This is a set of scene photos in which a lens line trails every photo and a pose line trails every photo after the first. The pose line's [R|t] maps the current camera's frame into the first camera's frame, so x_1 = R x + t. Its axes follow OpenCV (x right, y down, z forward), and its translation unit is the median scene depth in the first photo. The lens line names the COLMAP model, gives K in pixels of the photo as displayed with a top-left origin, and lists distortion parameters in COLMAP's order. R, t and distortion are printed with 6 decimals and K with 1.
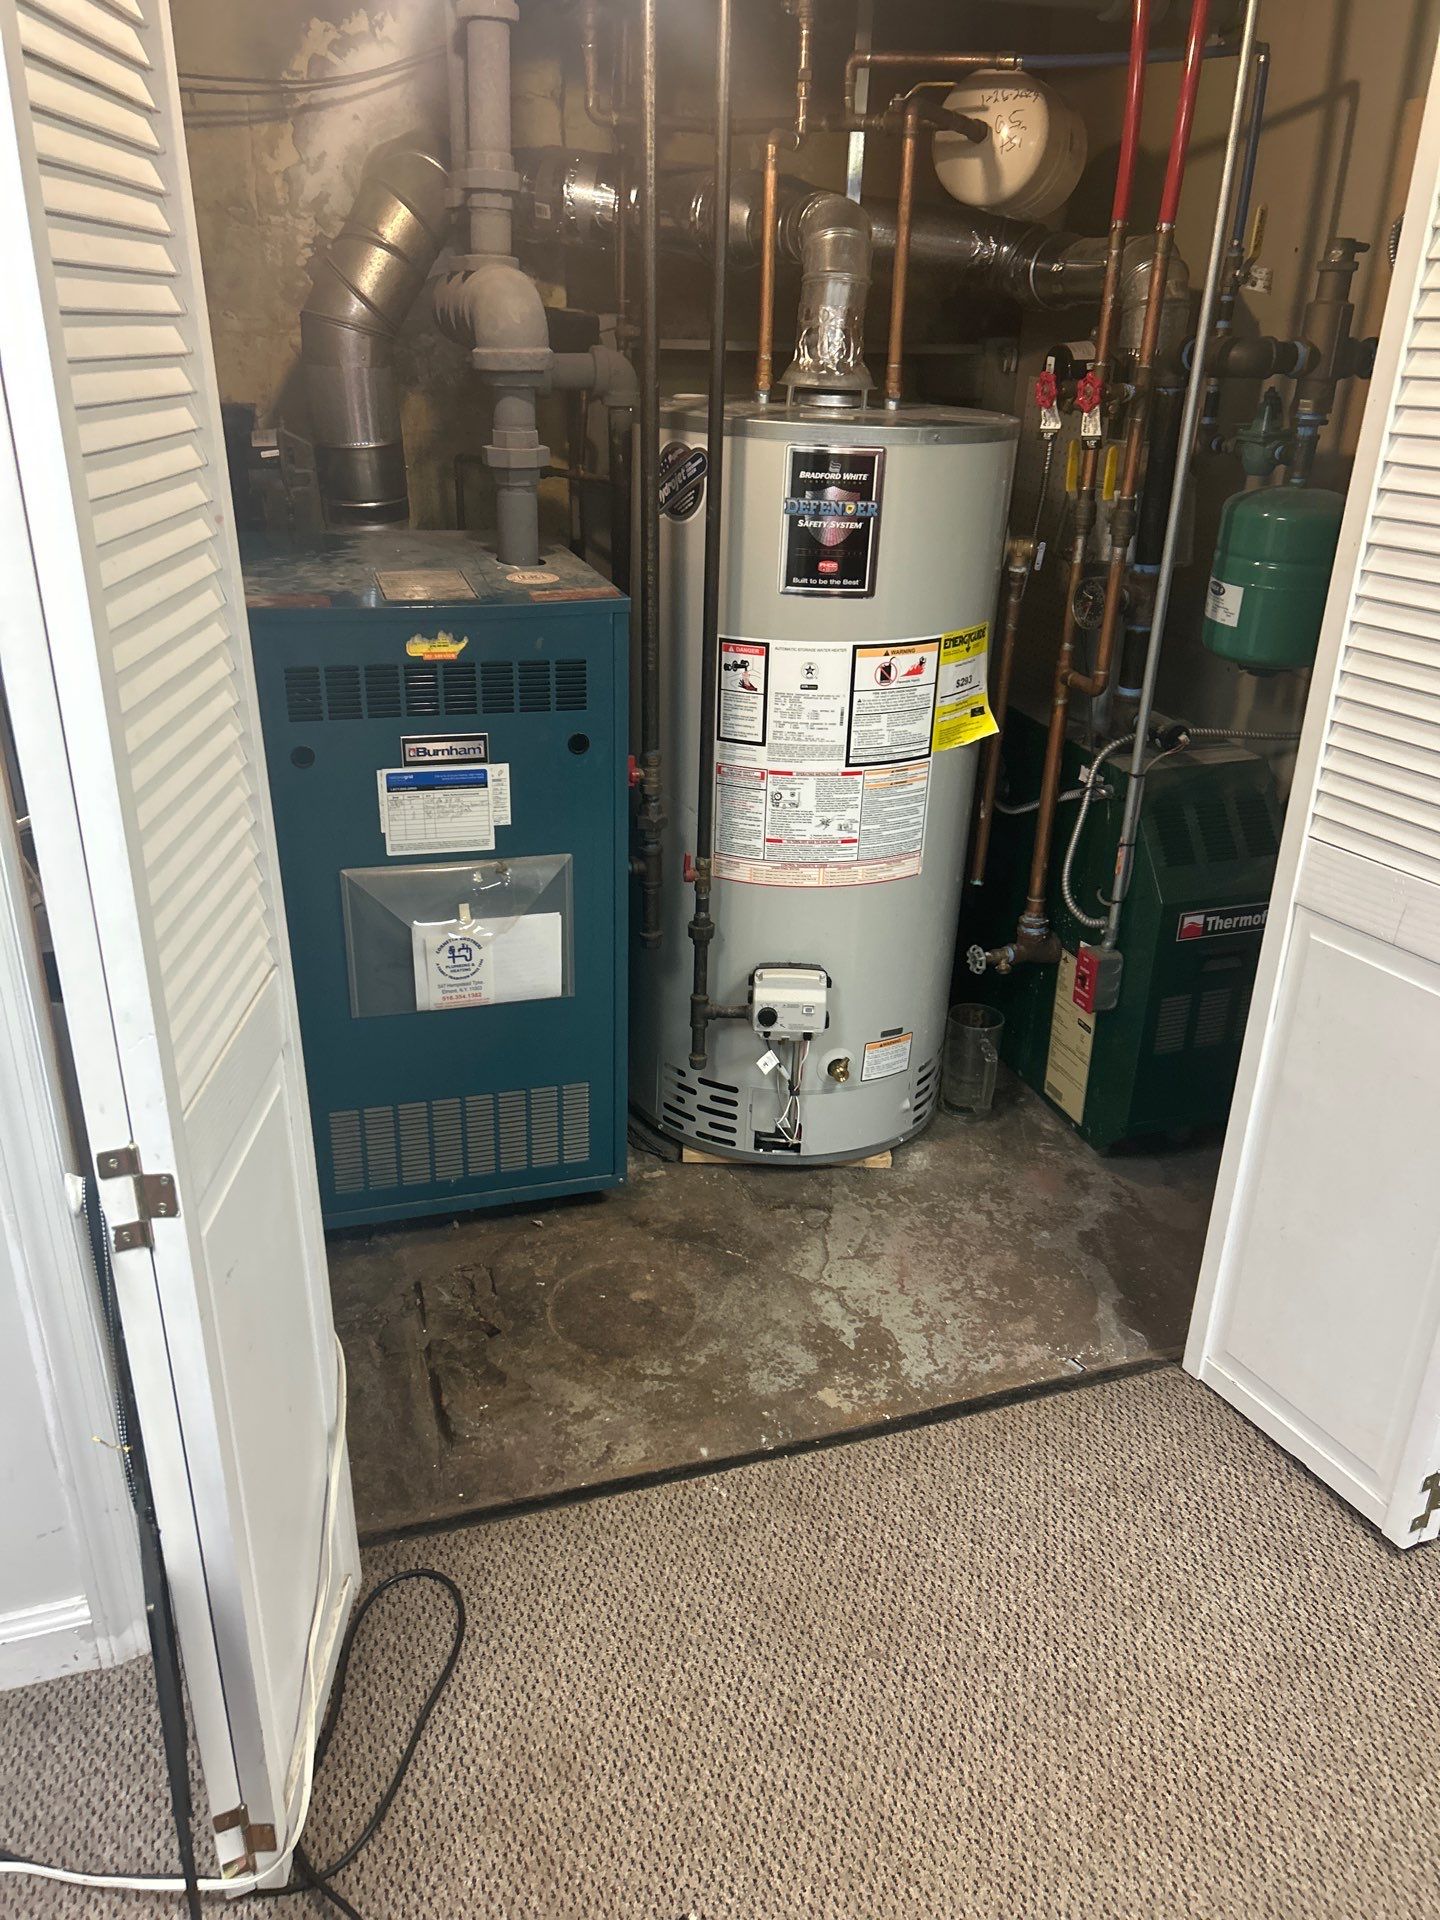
lens RADIAL K [[1411.6, 0, 701.0], [0, 1411.6, 939.5], [0, 0, 1]] dist [0.120058, -0.116070]
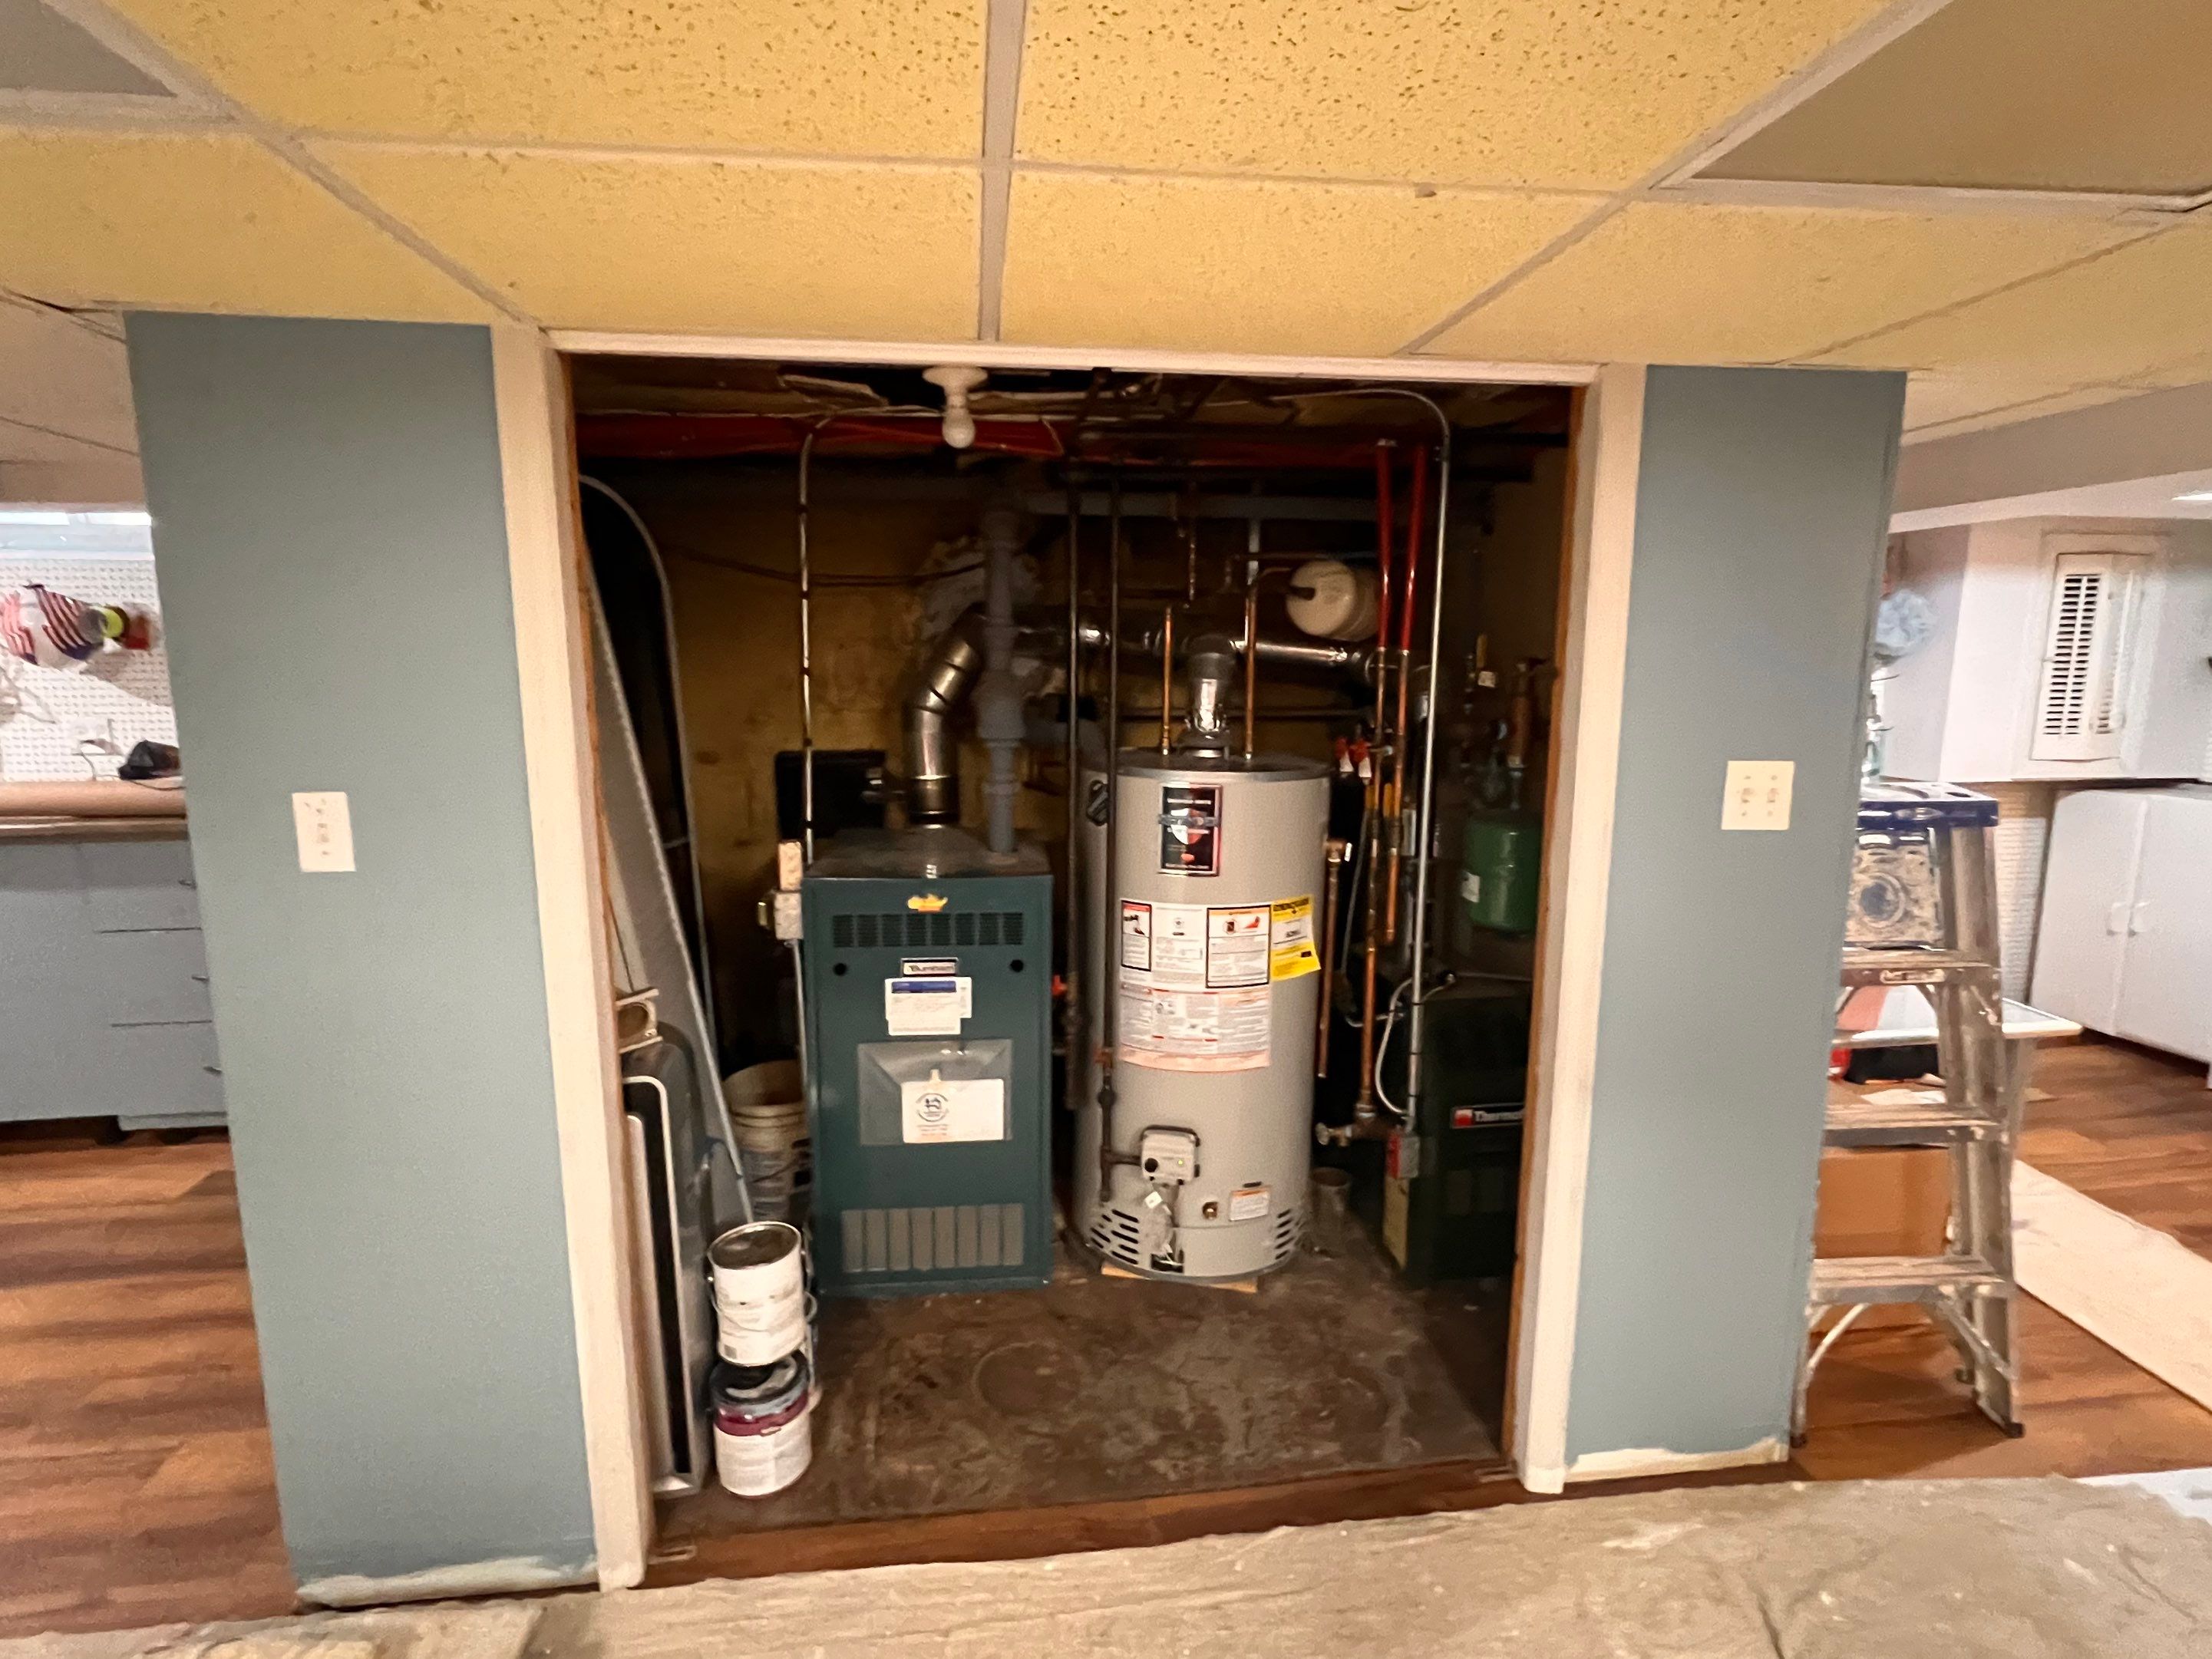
lens RADIAL K [[1066.3, 0, 1103.8], [0, 1066.3, 820.7], [0, 0, 1]] dist [0.002224, -0.000656]
pose [[0.983259, 0.012991, -0.181750, 0.194668], [-0.060035, 0.964857, -0.255824, -0.001597], [0.172039, 0.262453, 0.949485, -0.103060]]
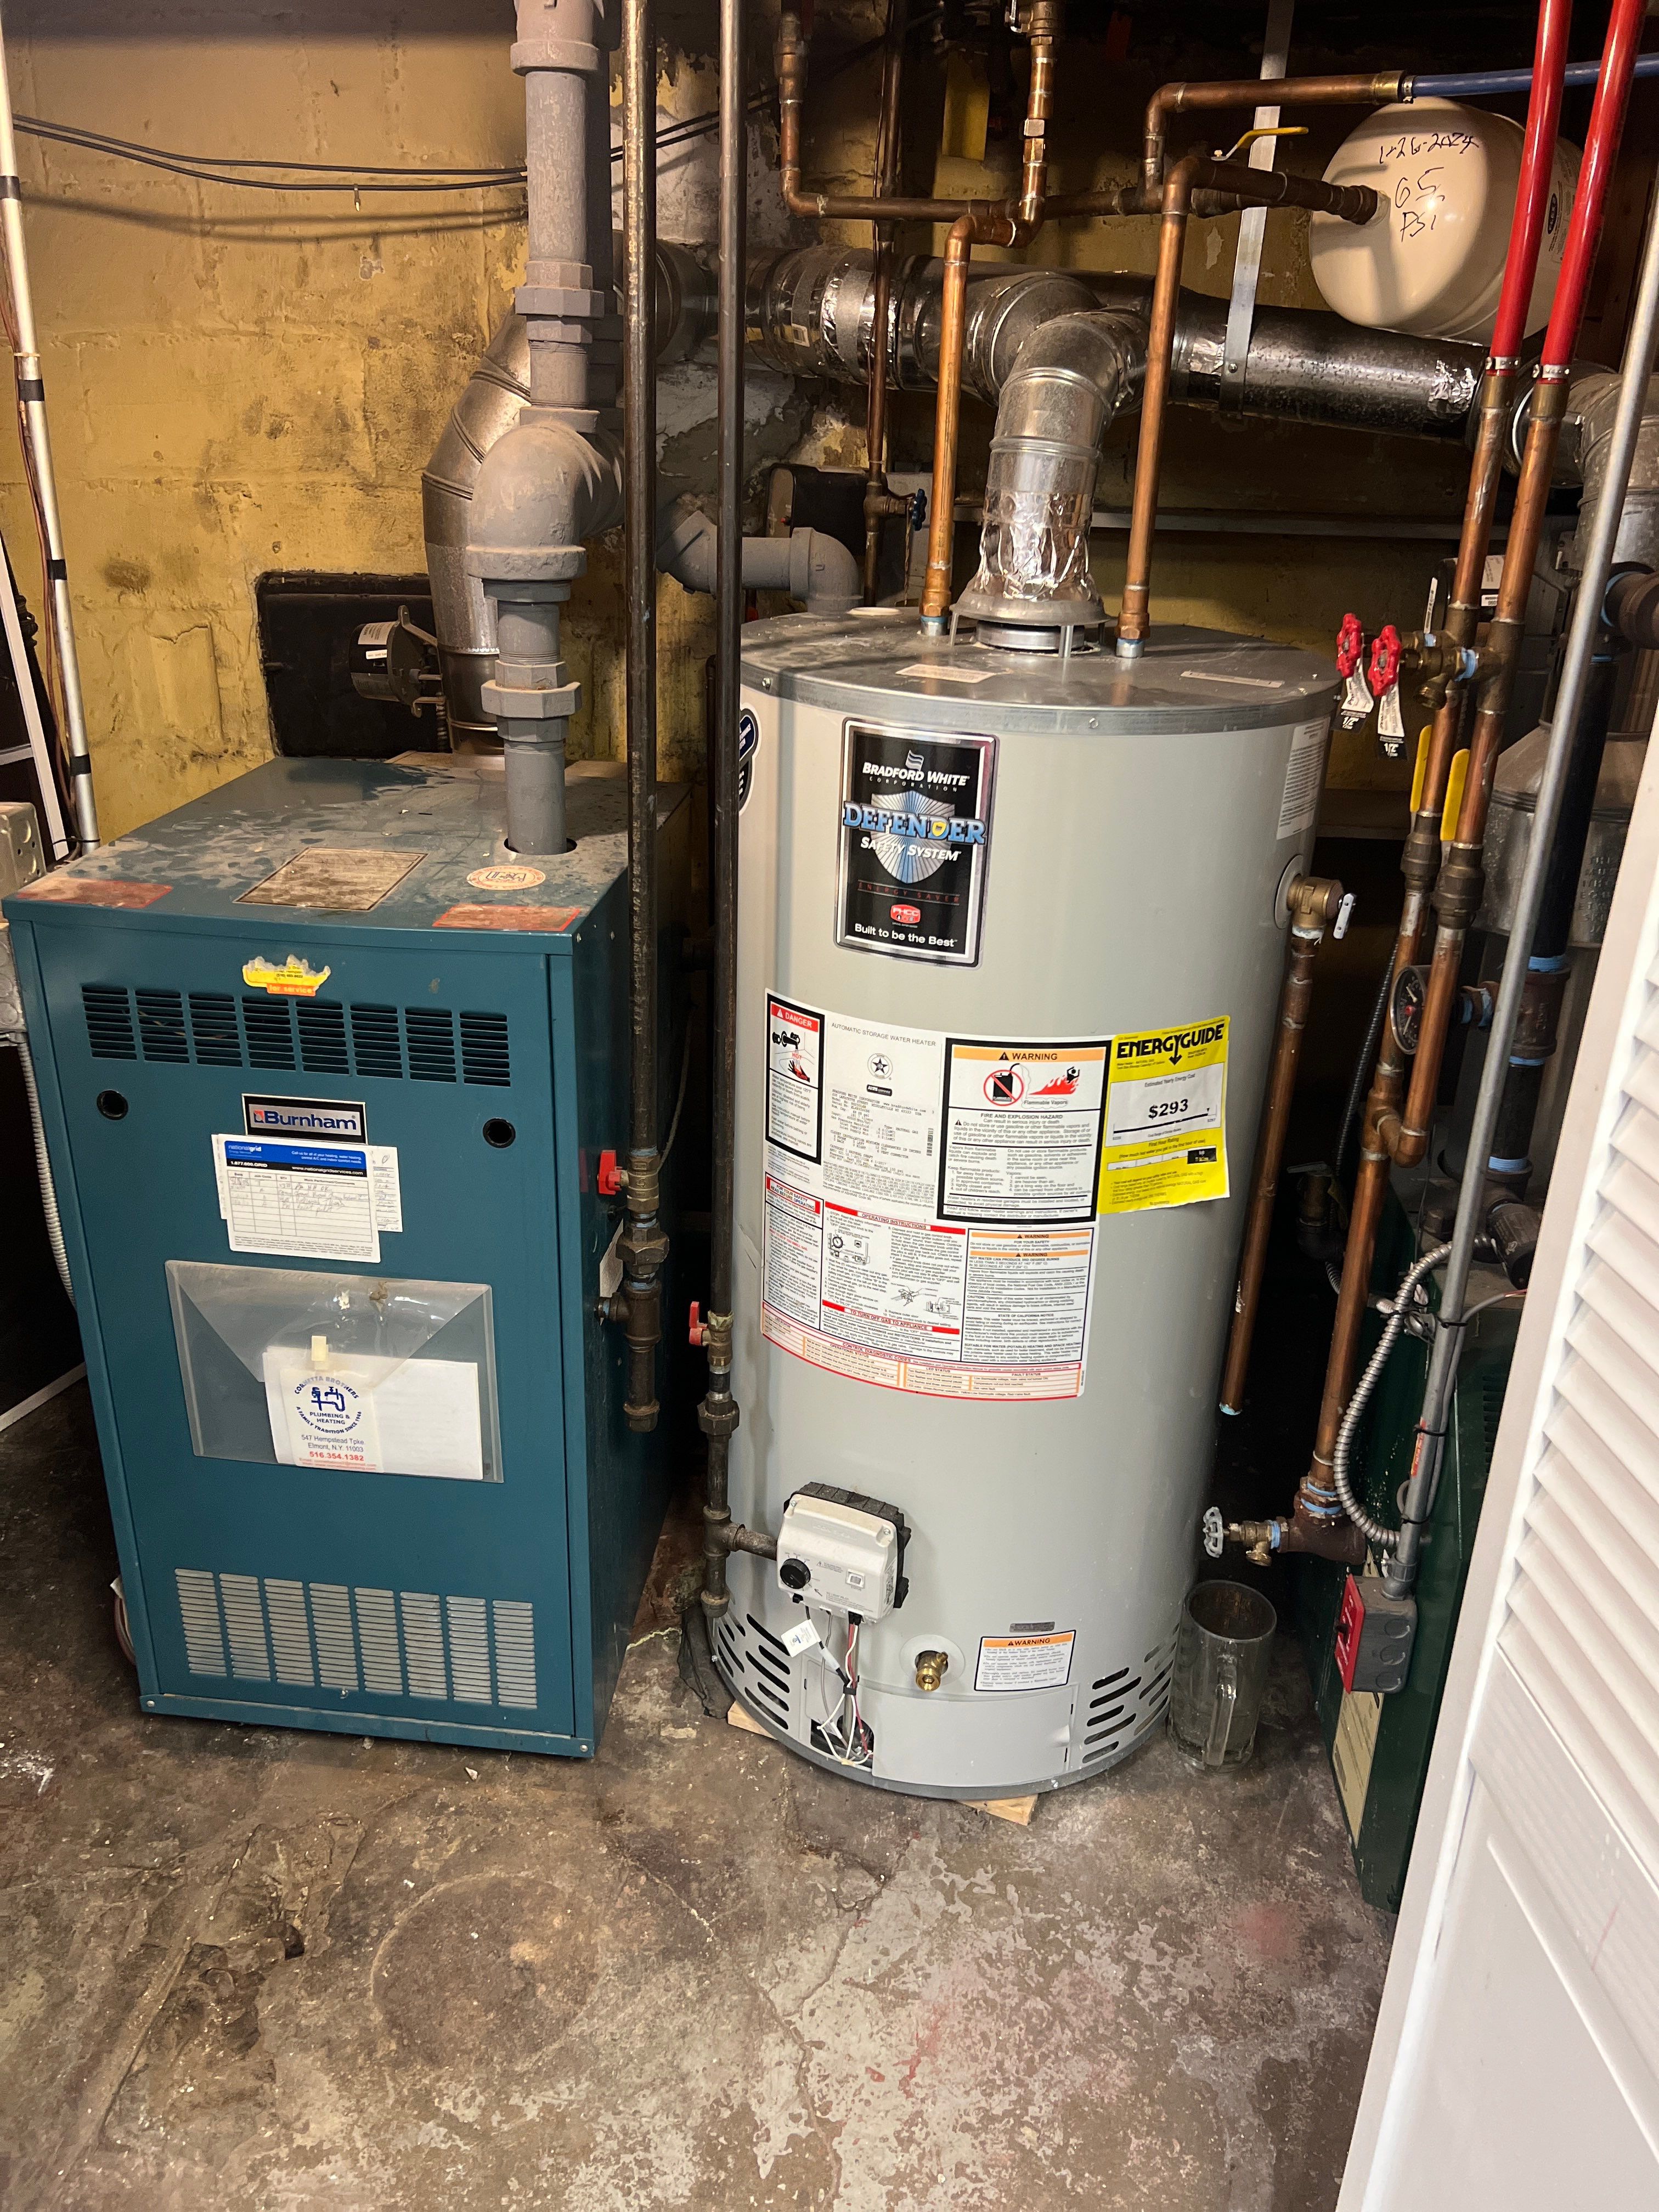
lens RADIAL K [[1639.3, 0, 829.5], [0, 1639.3, 1106.0], [0, 0, 1]] dist [0.112038, -0.110360]
pose [[0.924115, 0.154416, -0.349525, 0.300974], [-0.160273, 0.986996, 0.012294, -0.170925], [0.346878, 0.044658, 0.936847, 0.302336]]
